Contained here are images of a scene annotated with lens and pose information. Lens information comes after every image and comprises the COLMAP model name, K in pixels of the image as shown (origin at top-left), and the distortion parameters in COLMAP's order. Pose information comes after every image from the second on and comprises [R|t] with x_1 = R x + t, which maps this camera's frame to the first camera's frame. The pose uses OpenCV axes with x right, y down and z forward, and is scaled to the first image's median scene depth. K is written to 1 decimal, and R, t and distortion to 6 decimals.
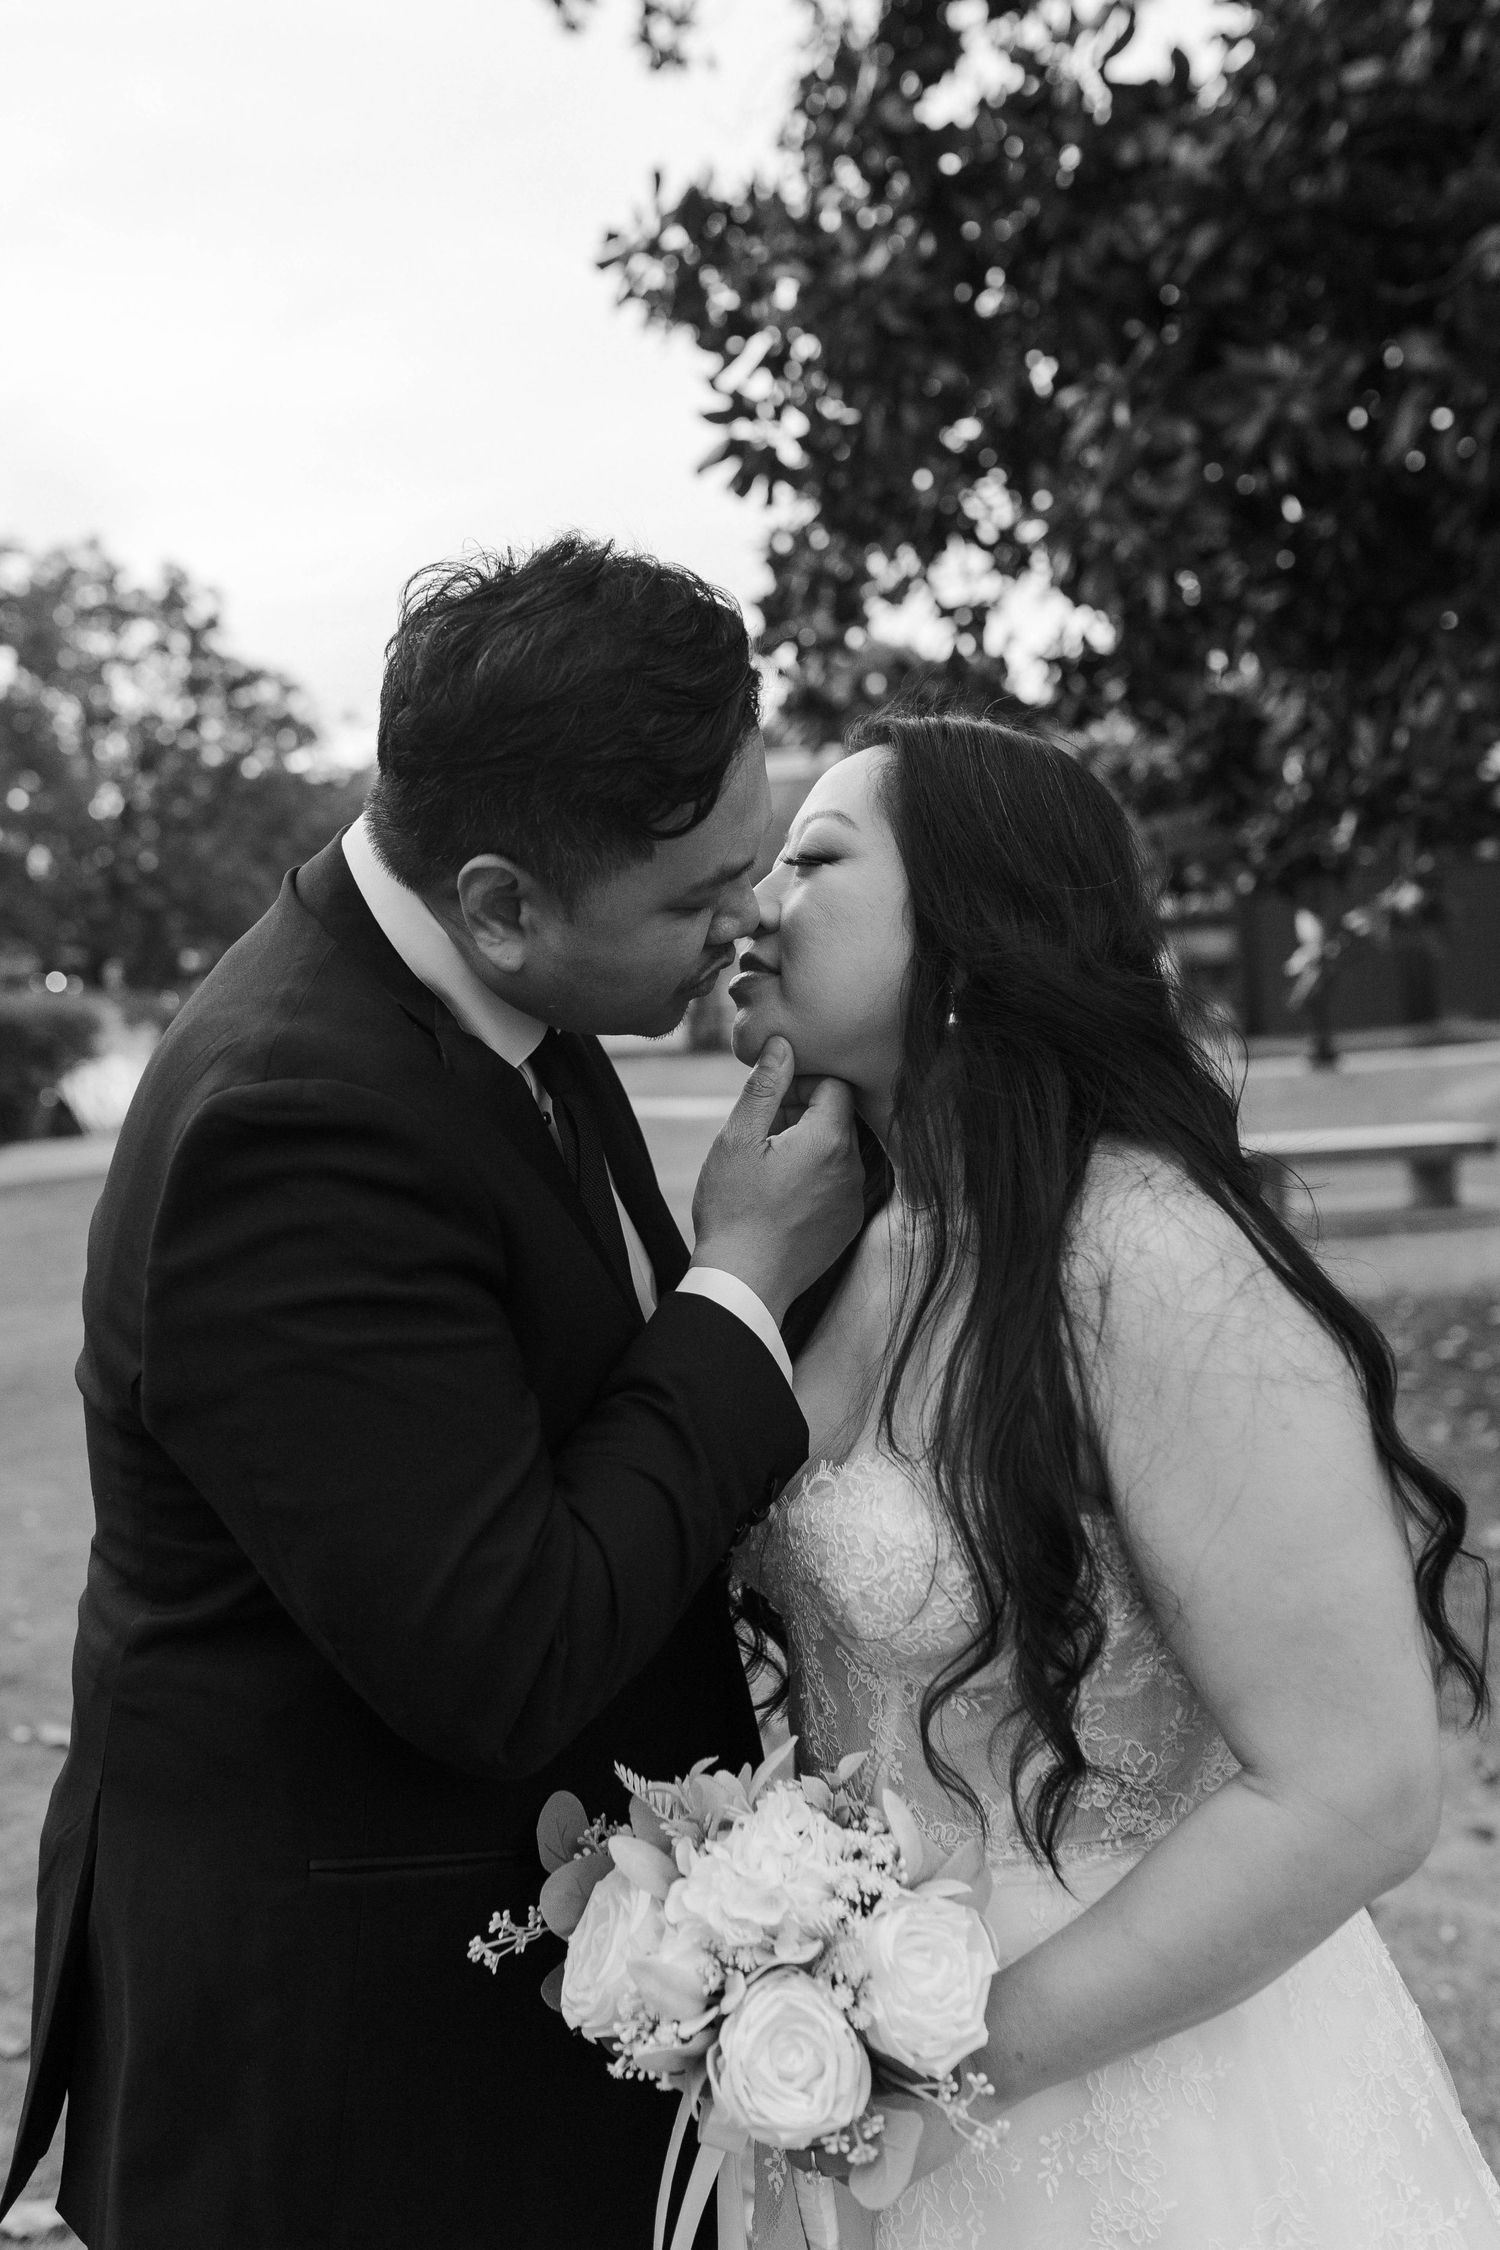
lens RADIAL K [[2152.5, 0, 701.6], [0, 2152.5, 1127.4], [0, 0, 1]] dist [0.000826, 0.009646]
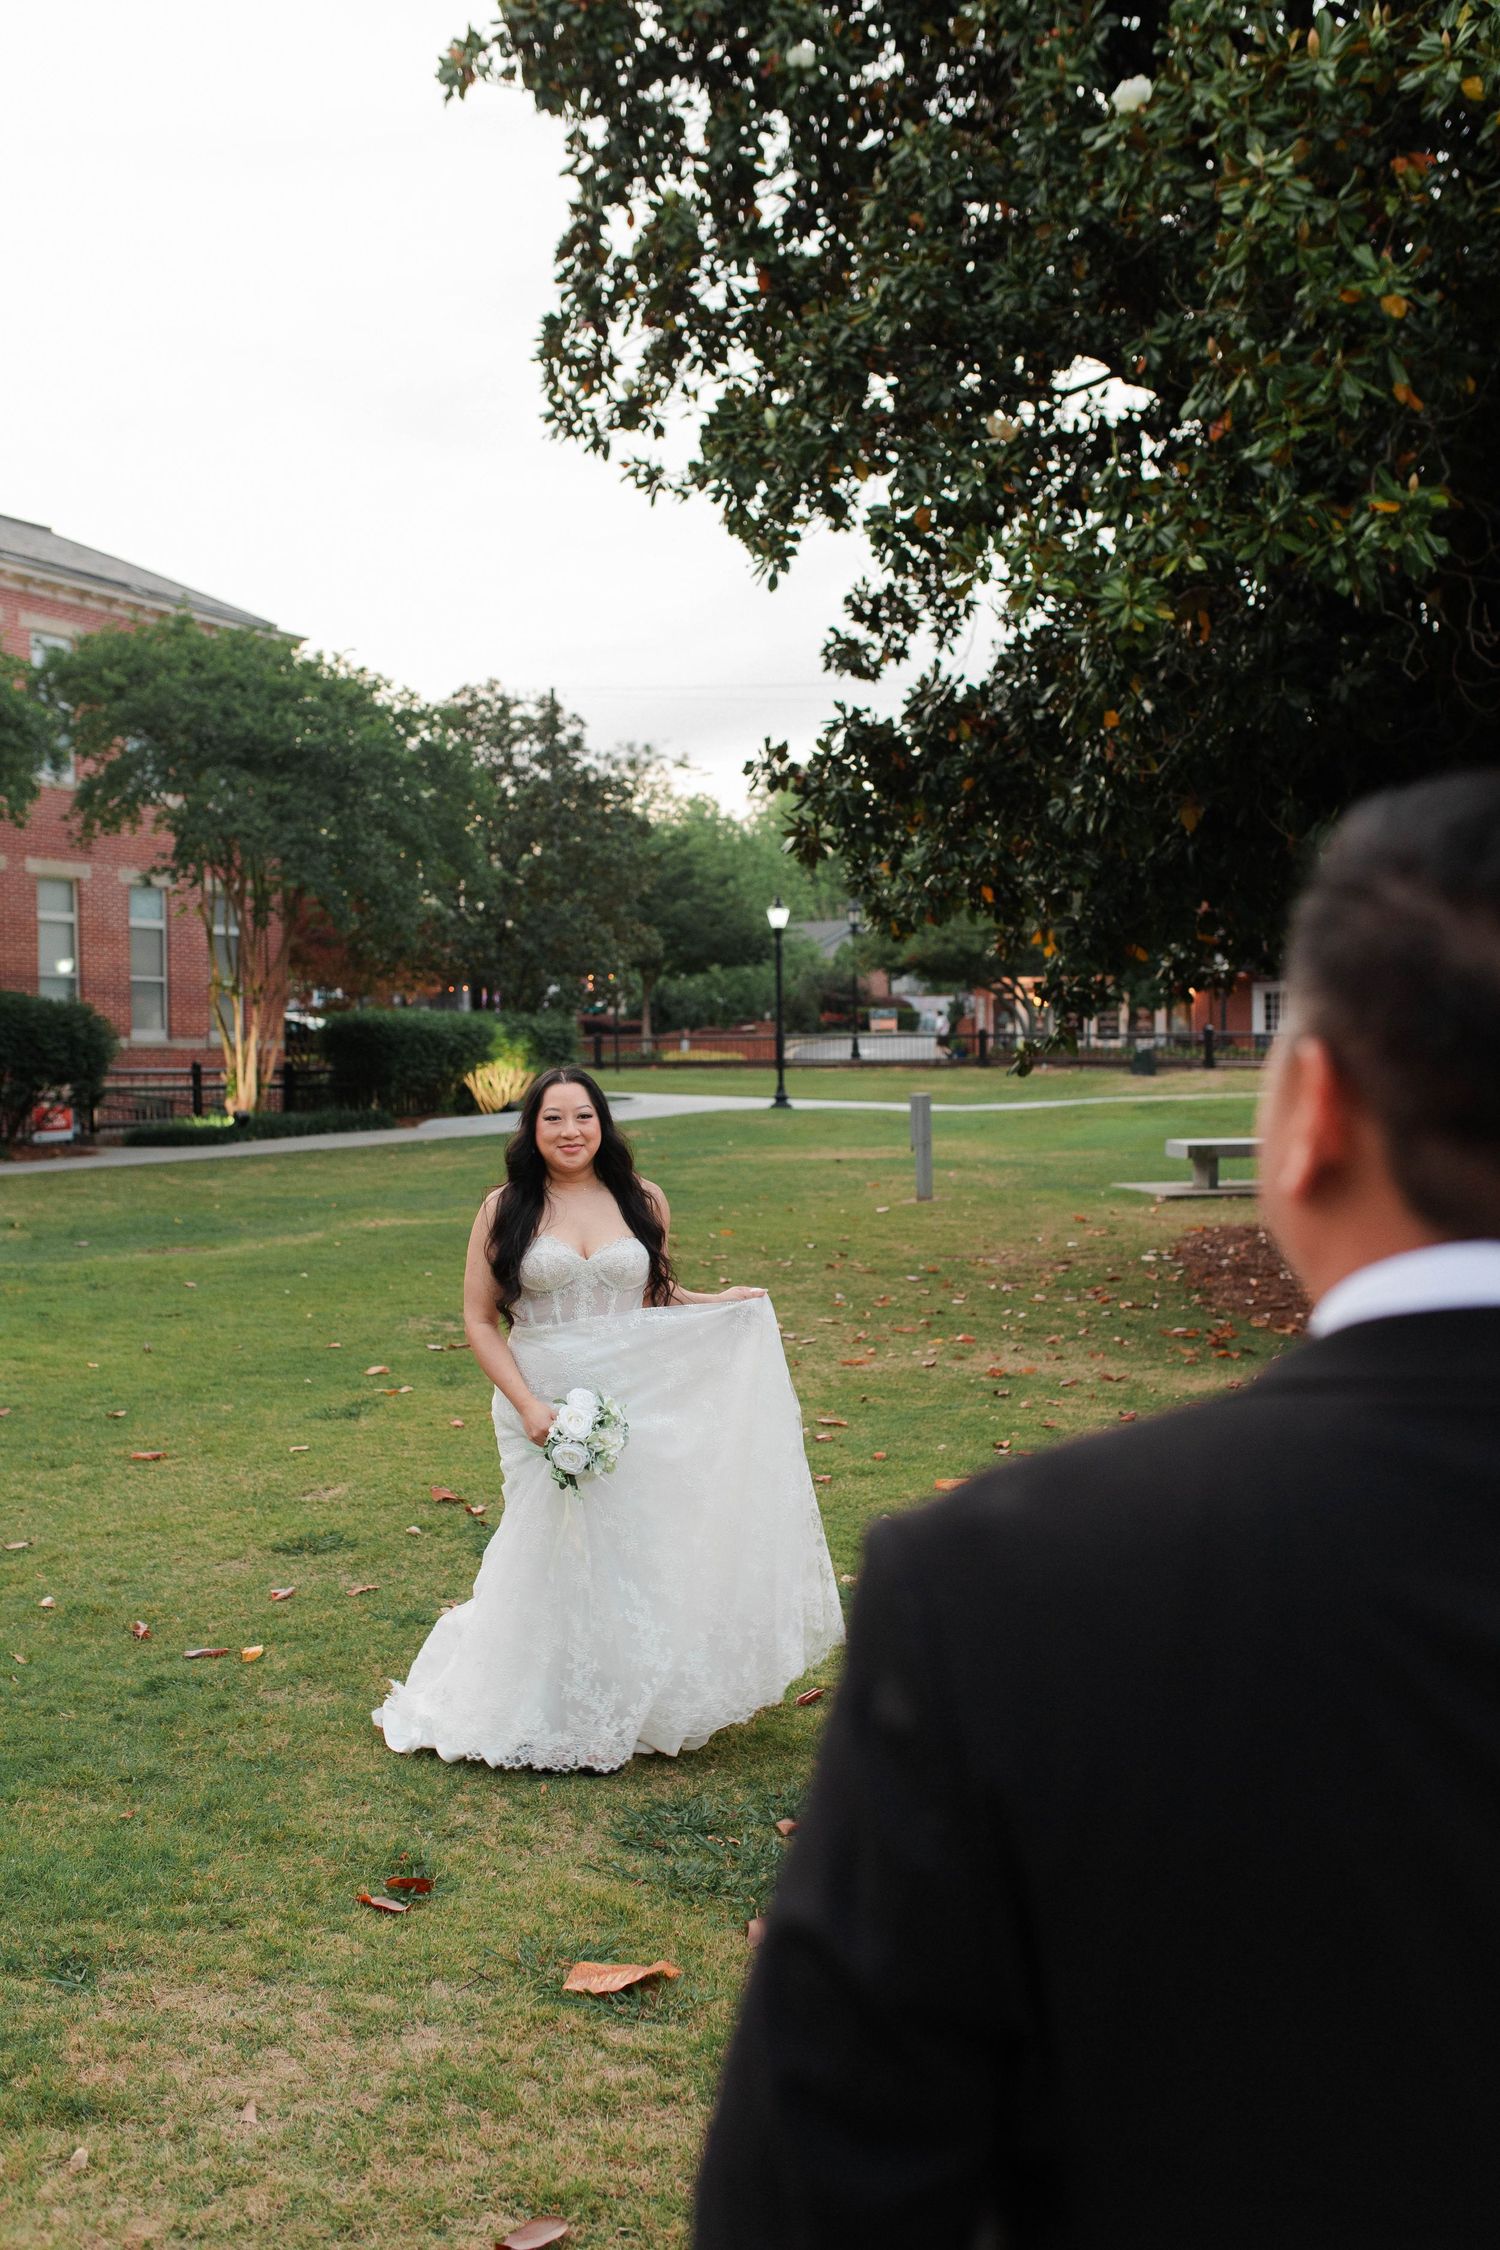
lens RADIAL K [[2126.4, 0, 760.3], [0, 2126.4, 1115.8], [0, 0, 1]] dist [0.001111, 0.002446]
pose [[0.991676, 0.030148, -0.125181, 0.065025], [-0.030752, 0.999523, -0.002898, 0.003000], [0.125034, 0.006723, 0.992130, -0.325871]]
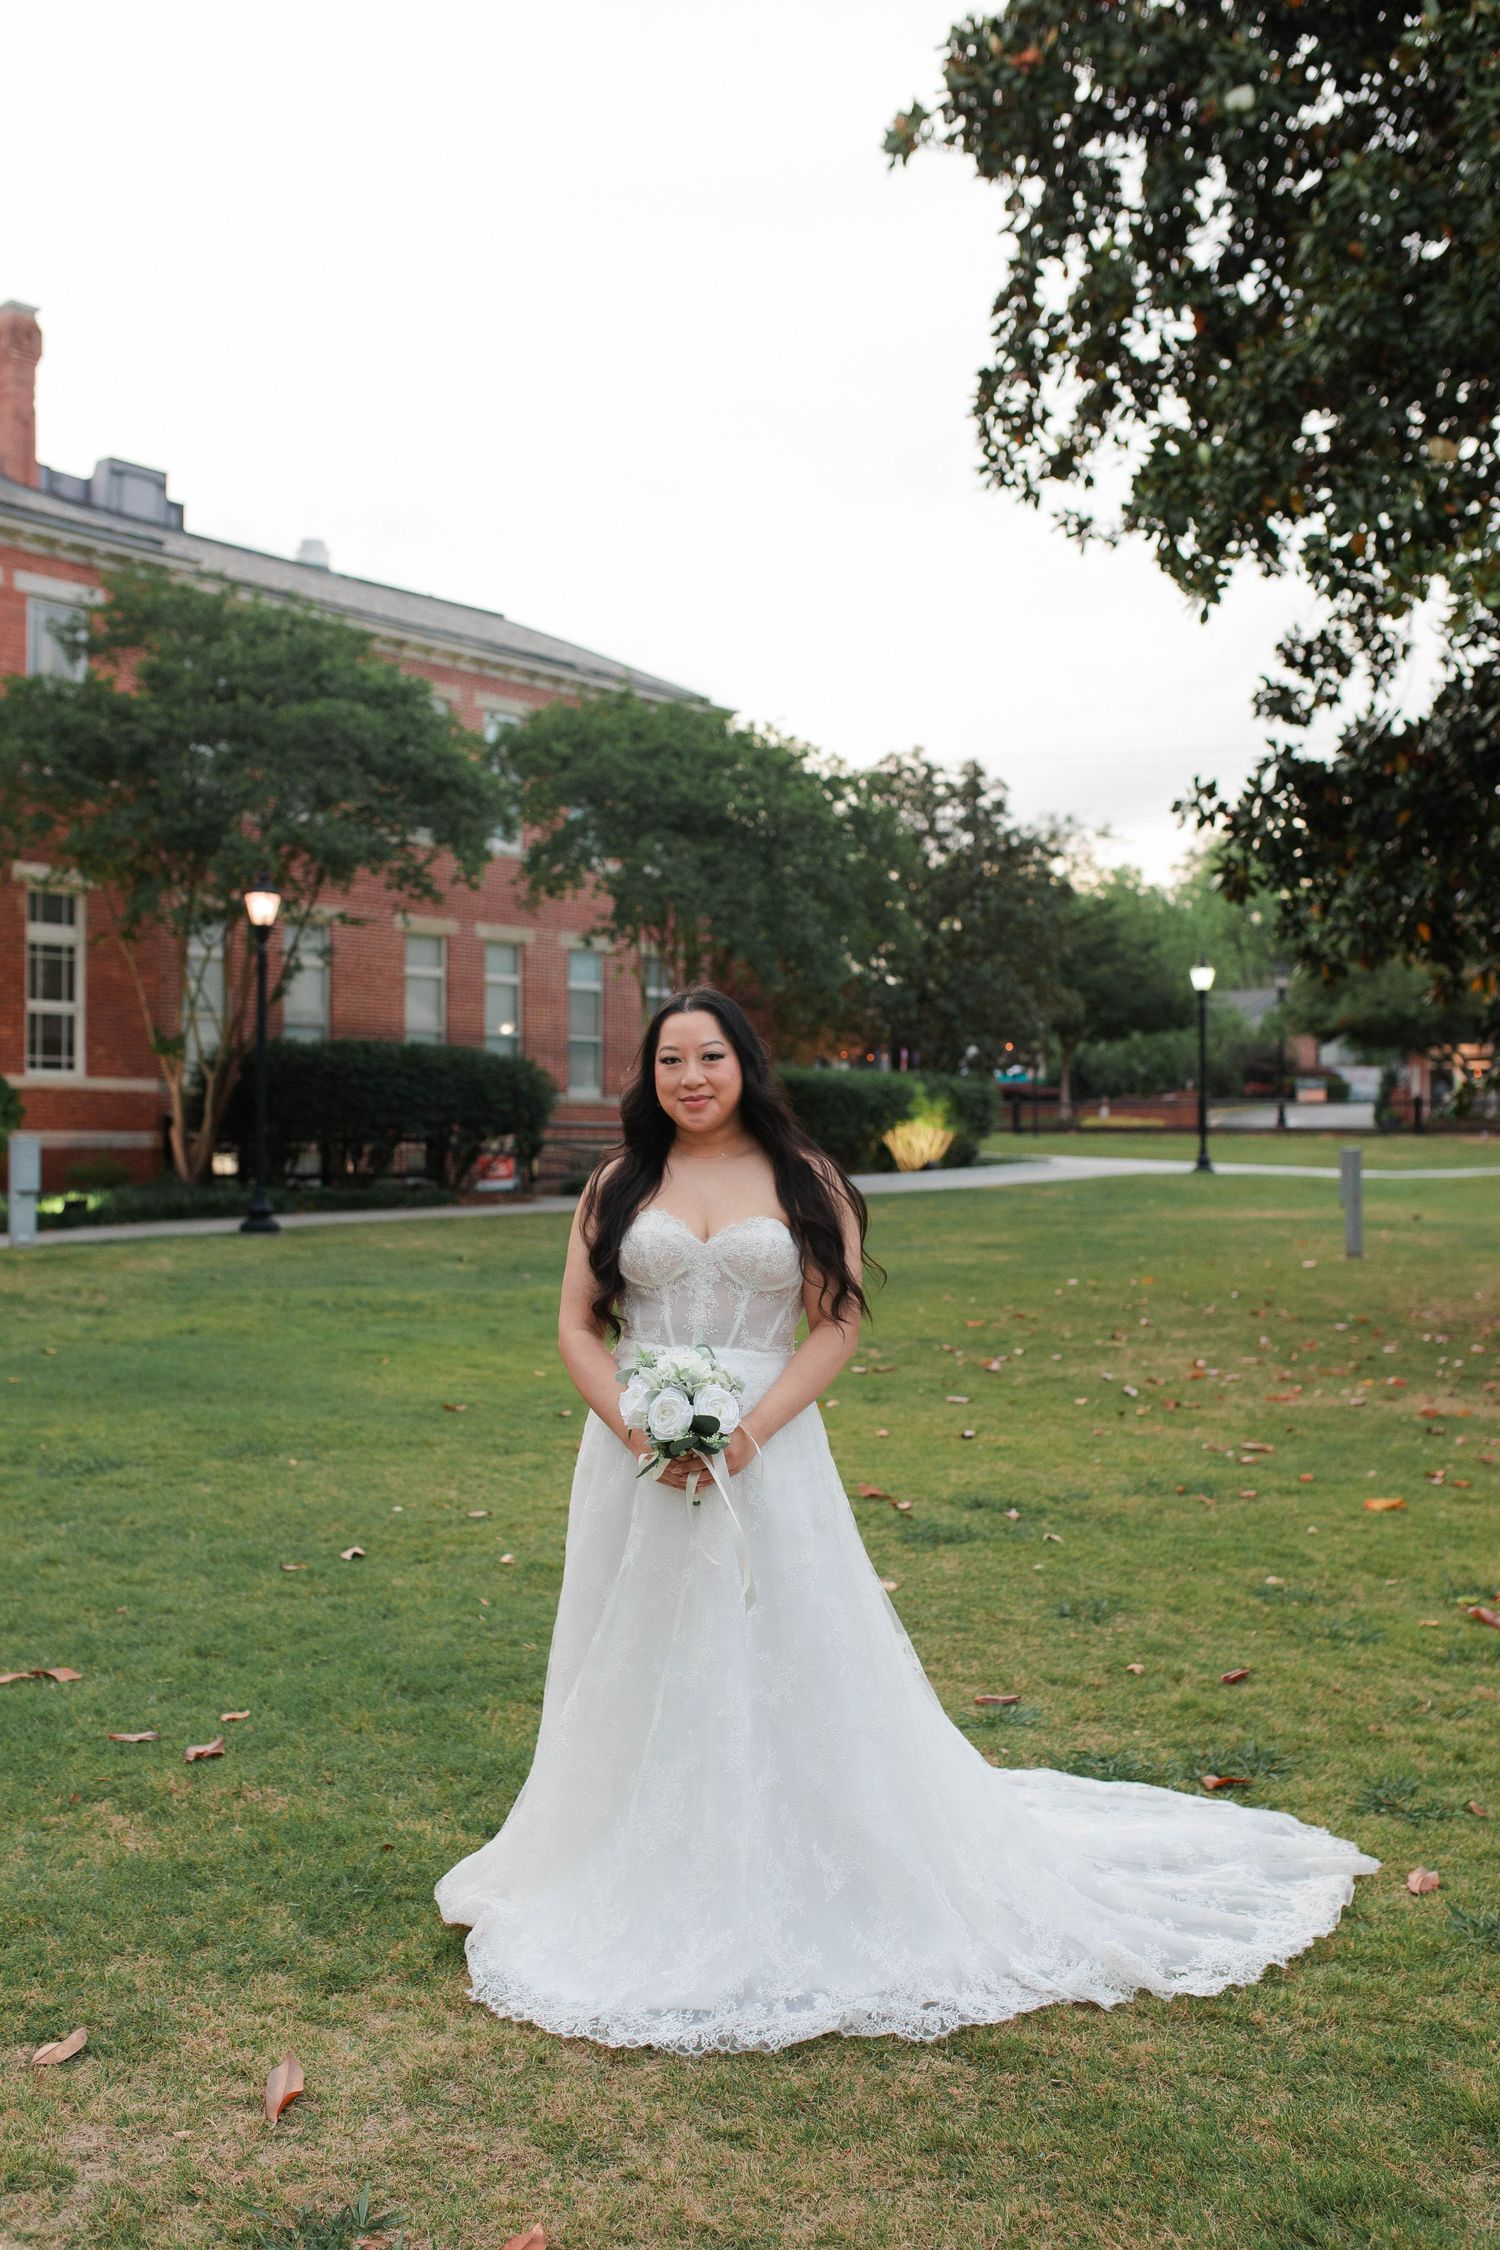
lens RADIAL K [[2134.6, 0, 750.0], [0, 2134.6, 1125.0], [0, 0, 1]] dist [0.003080, -0.010863]
pose [[0.946897, 0.036805, -0.319423, 0.065564], [-0.048301, 0.998436, -0.028140, 0.014892], [0.317888, 0.042074, 0.947194, -0.337331]]
